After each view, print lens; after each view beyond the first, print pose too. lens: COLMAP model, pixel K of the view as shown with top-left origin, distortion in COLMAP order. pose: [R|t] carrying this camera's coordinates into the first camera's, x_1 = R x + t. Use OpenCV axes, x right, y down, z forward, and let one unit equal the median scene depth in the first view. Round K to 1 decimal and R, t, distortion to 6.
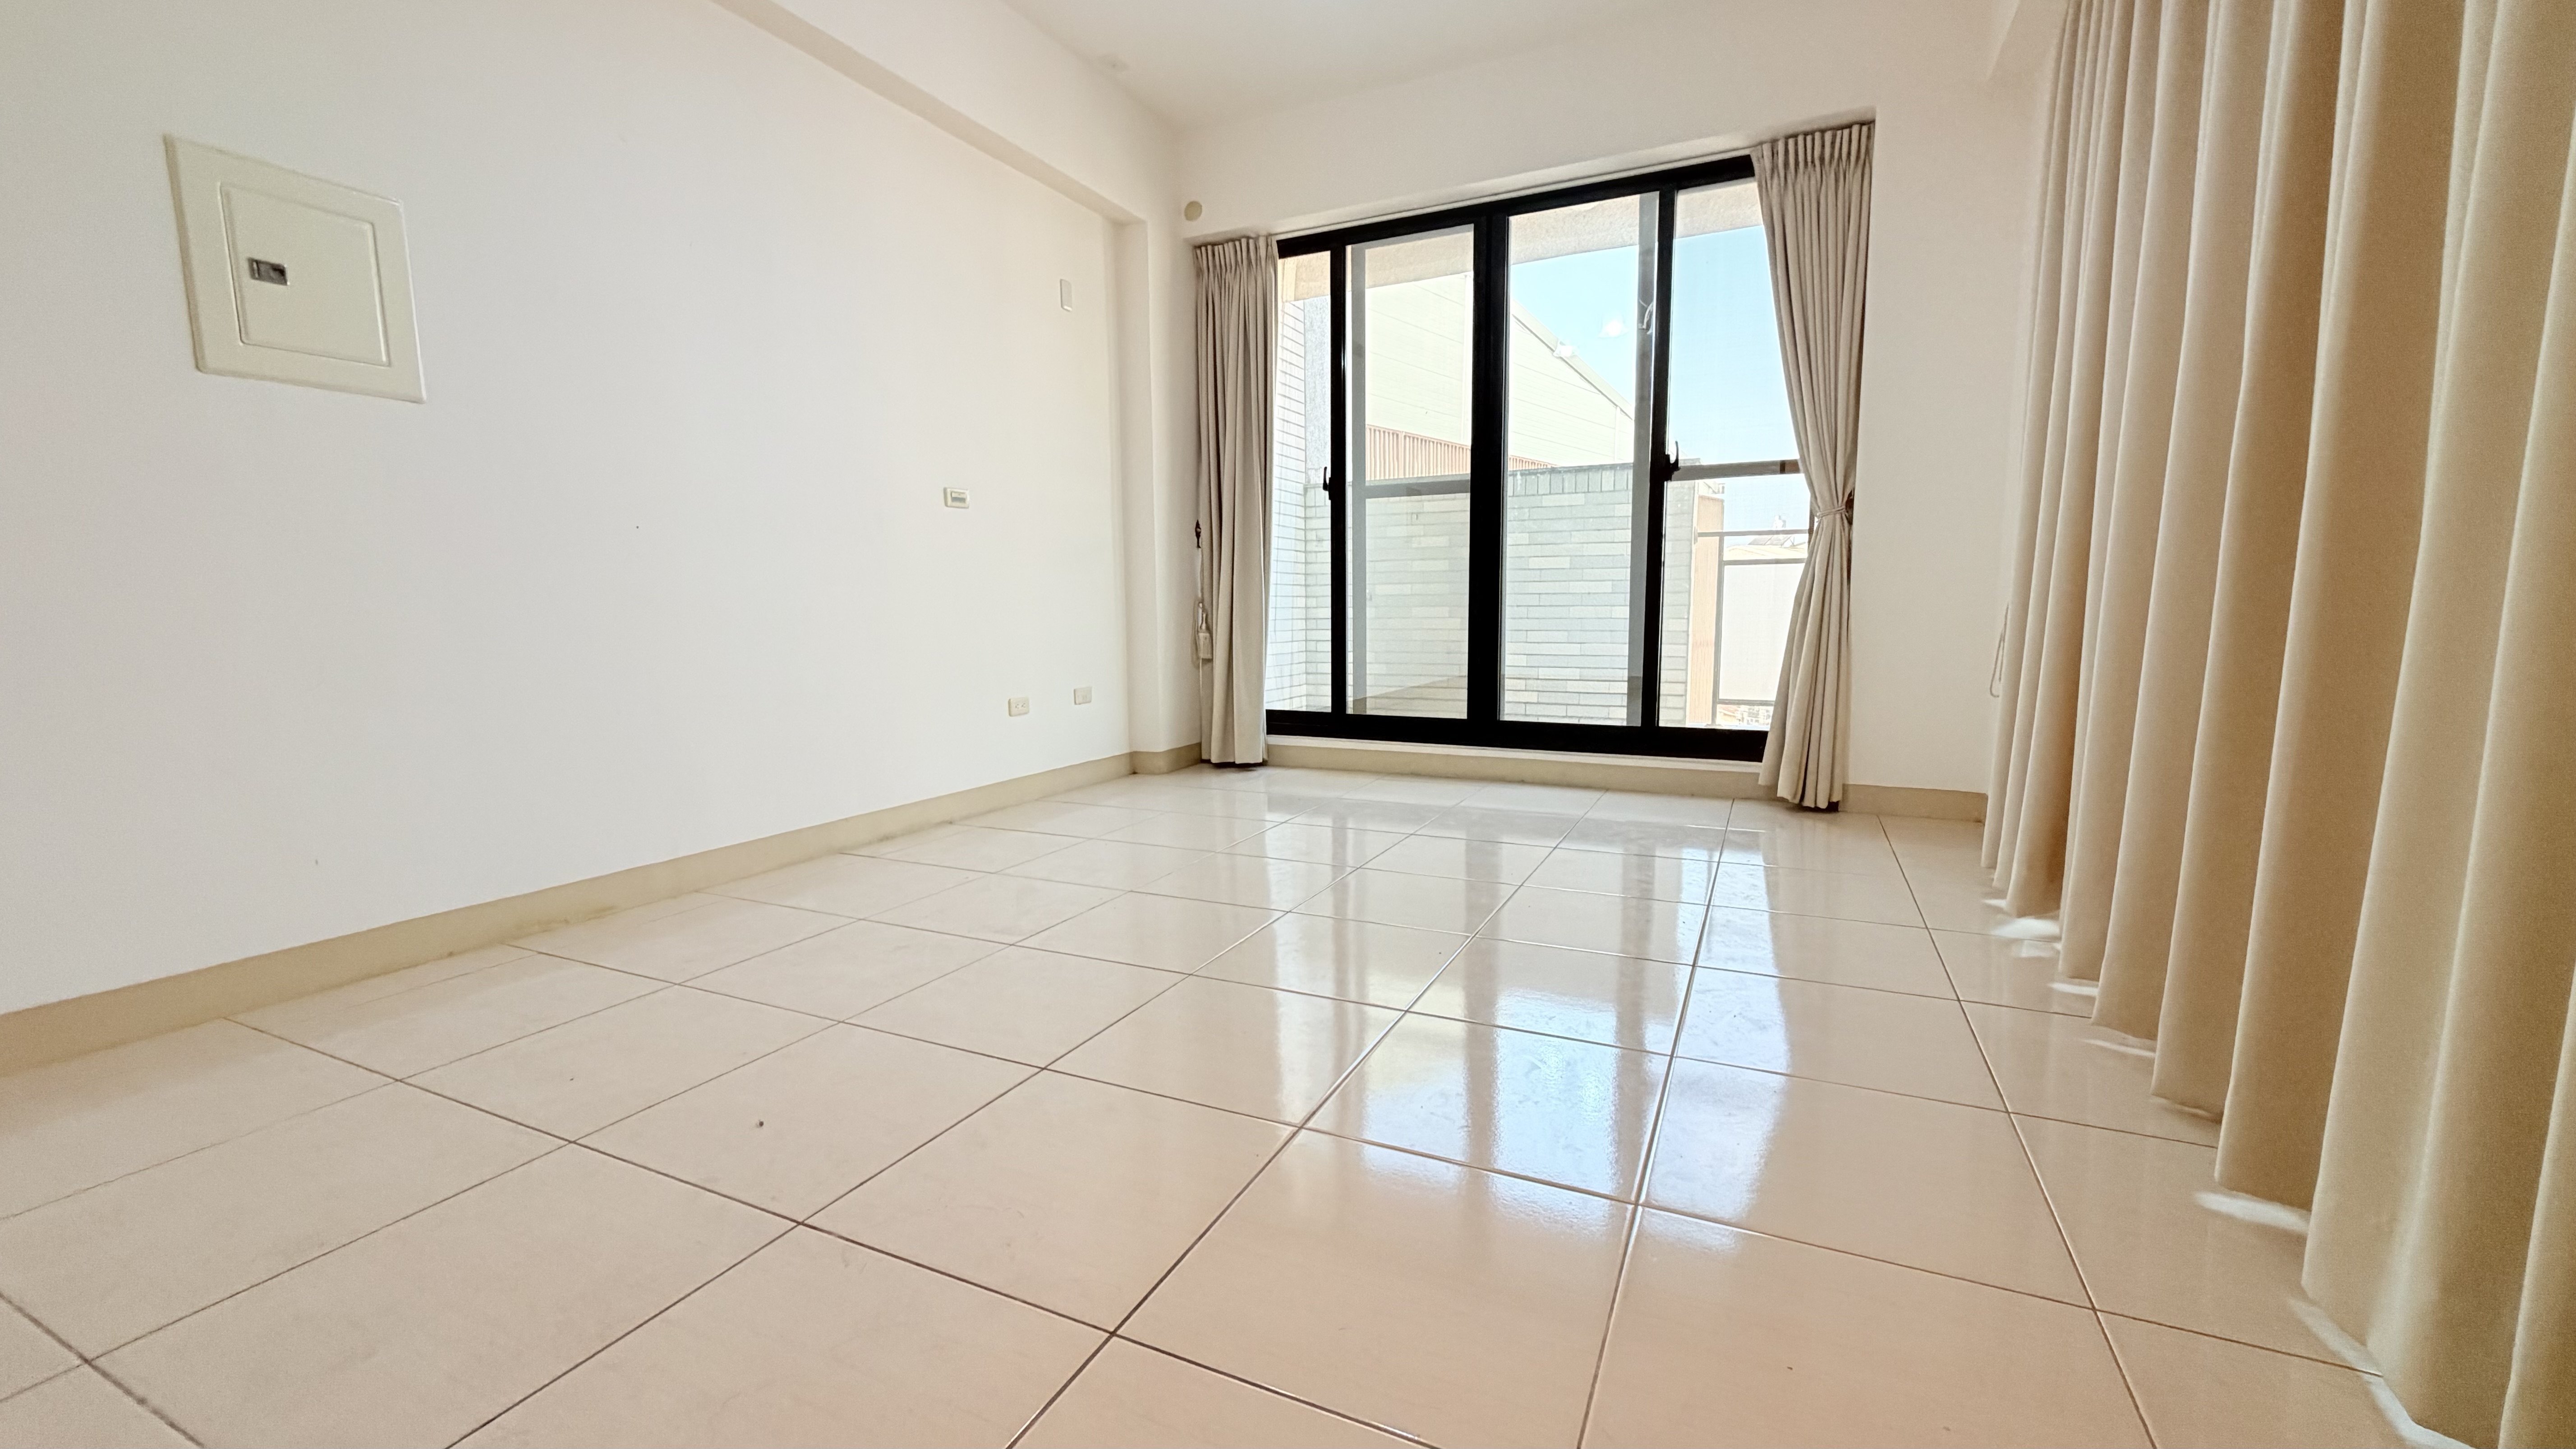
lens RADIAL K [[1017.5, 0, 1292.7], [0, 1017.5, 721.9], [0, 0, 1]] dist [-0.000246, -0.000044]
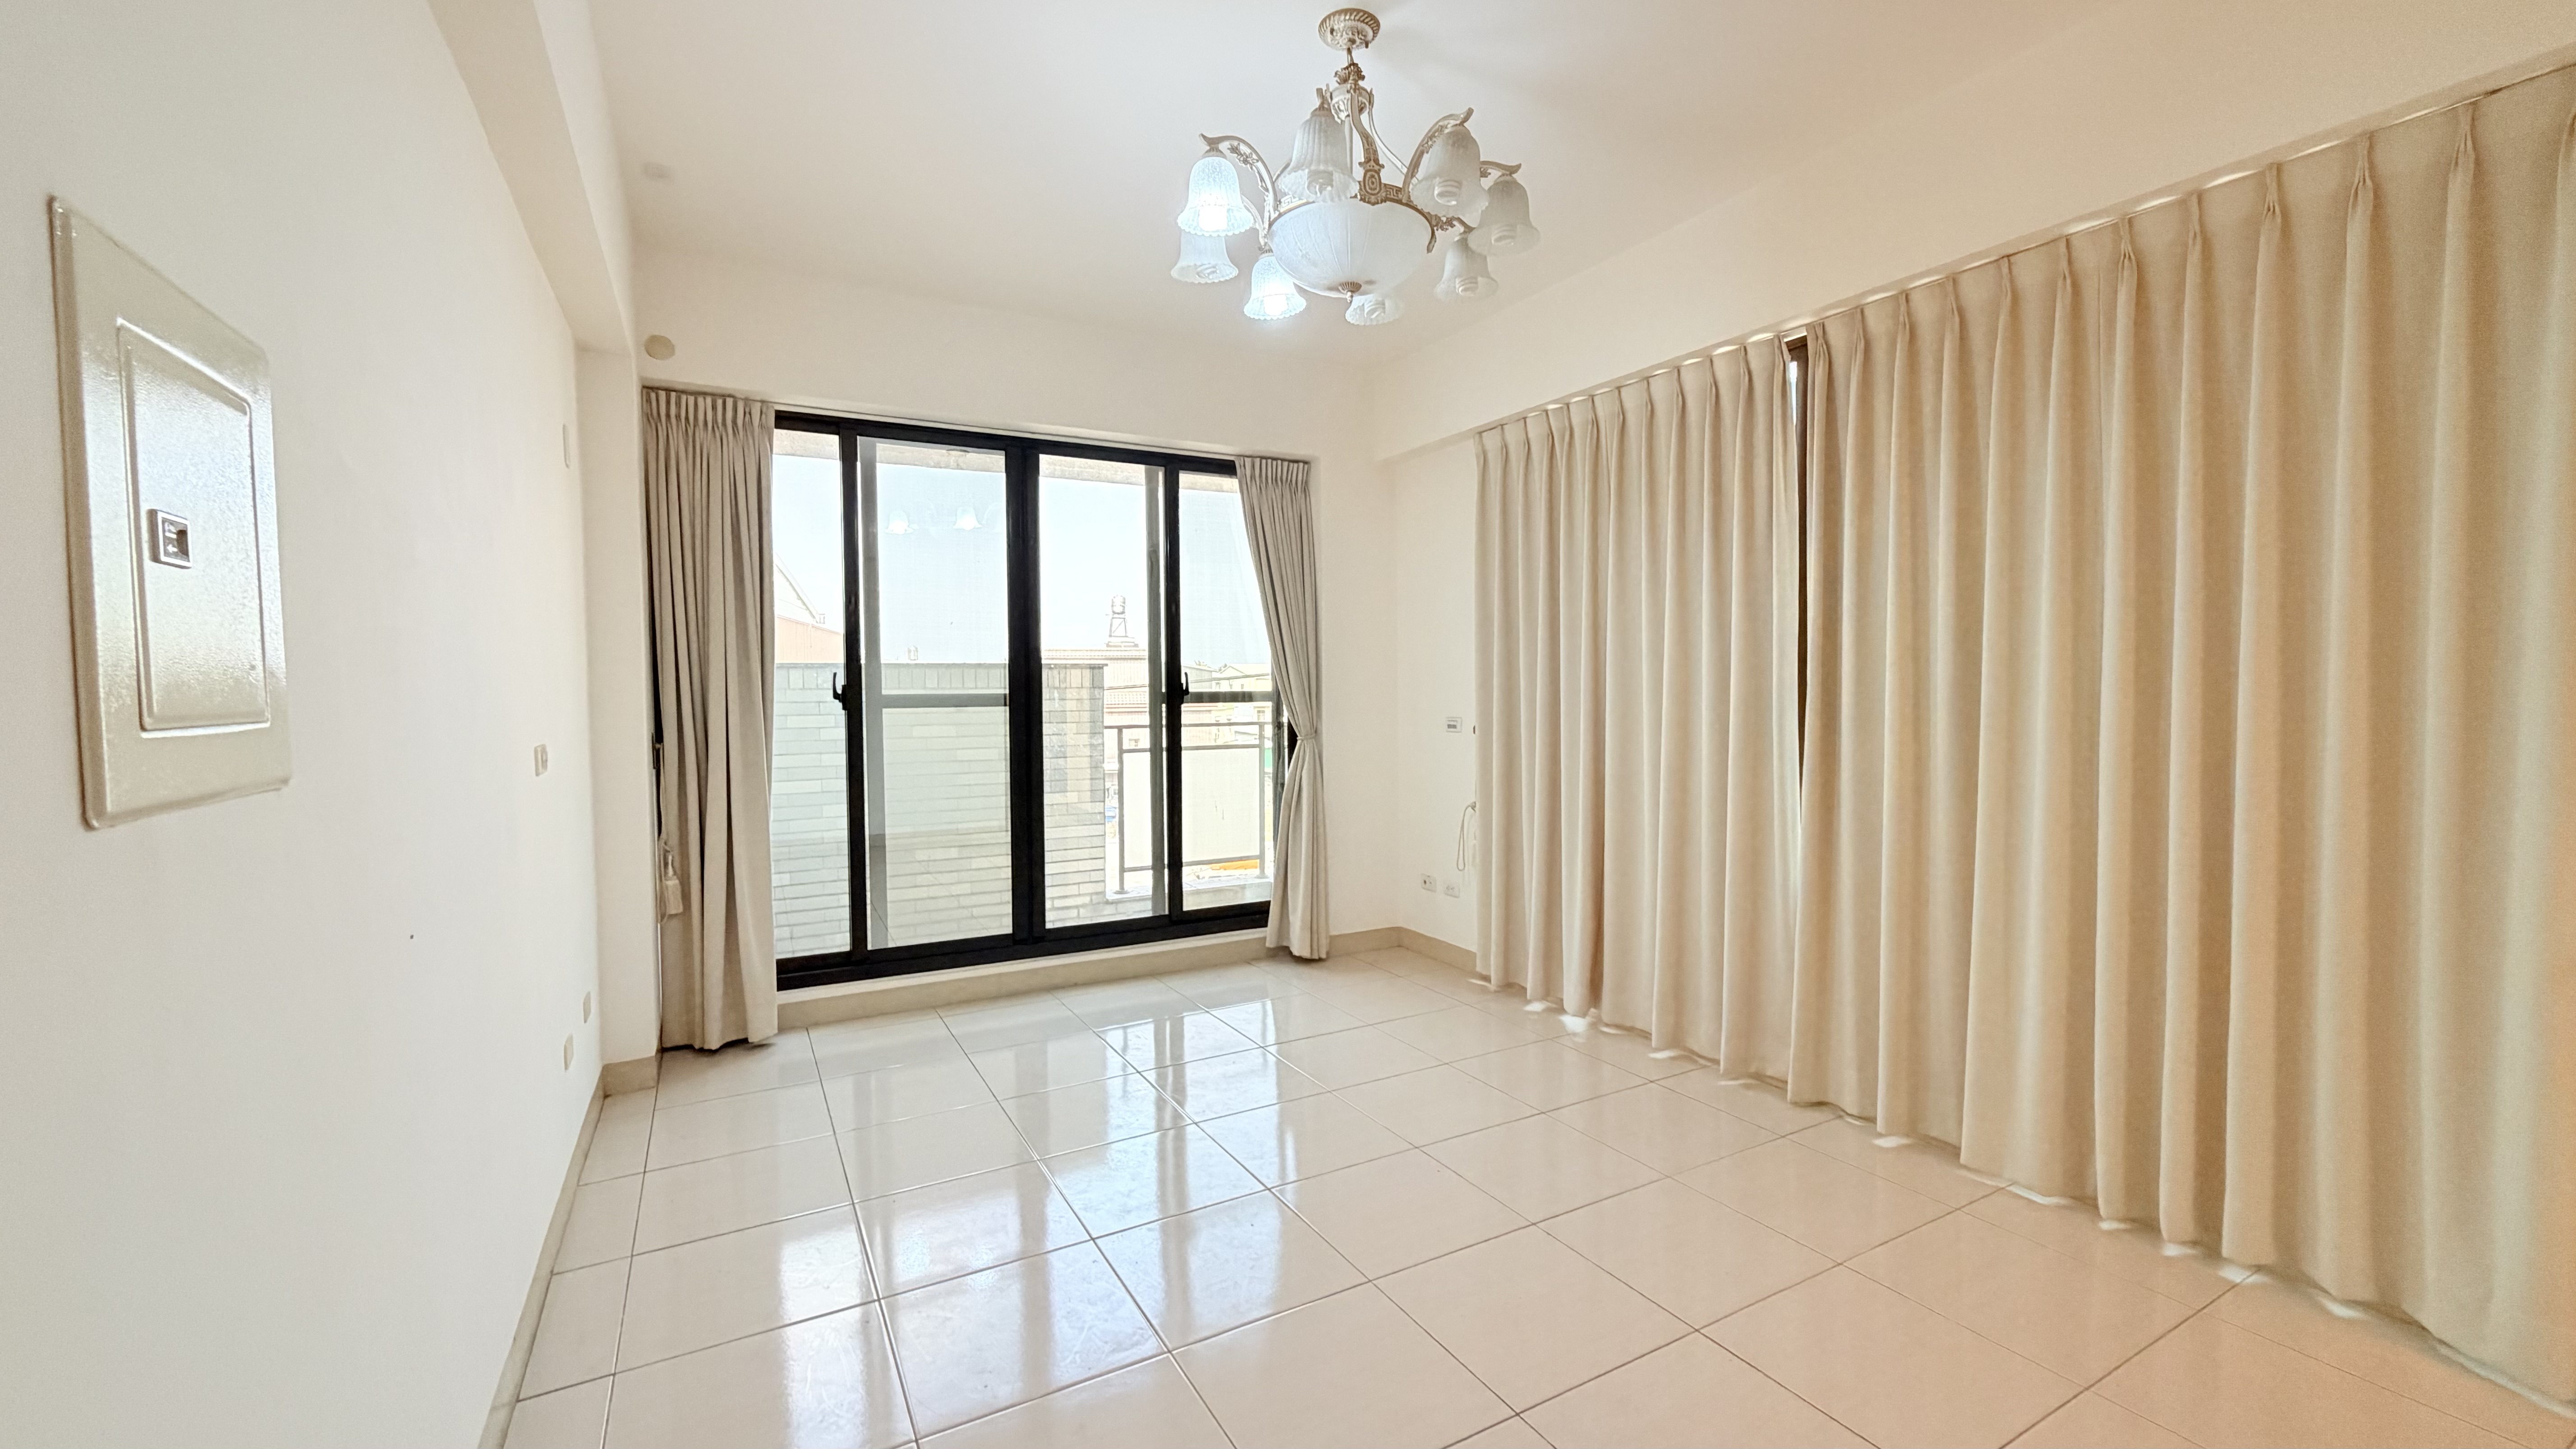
lens RADIAL K [[1017.5, 0, 1292.7], [0, 1017.5, 721.9], [0, 0, 1]] dist [-0.000246, -0.000044]
pose [[0.584958, -0.019616, 0.810827, -0.468169], [0.100150, 0.993804, -0.048209, -0.132021], [-0.804857, 0.109404, 0.583298, 0.186213]]
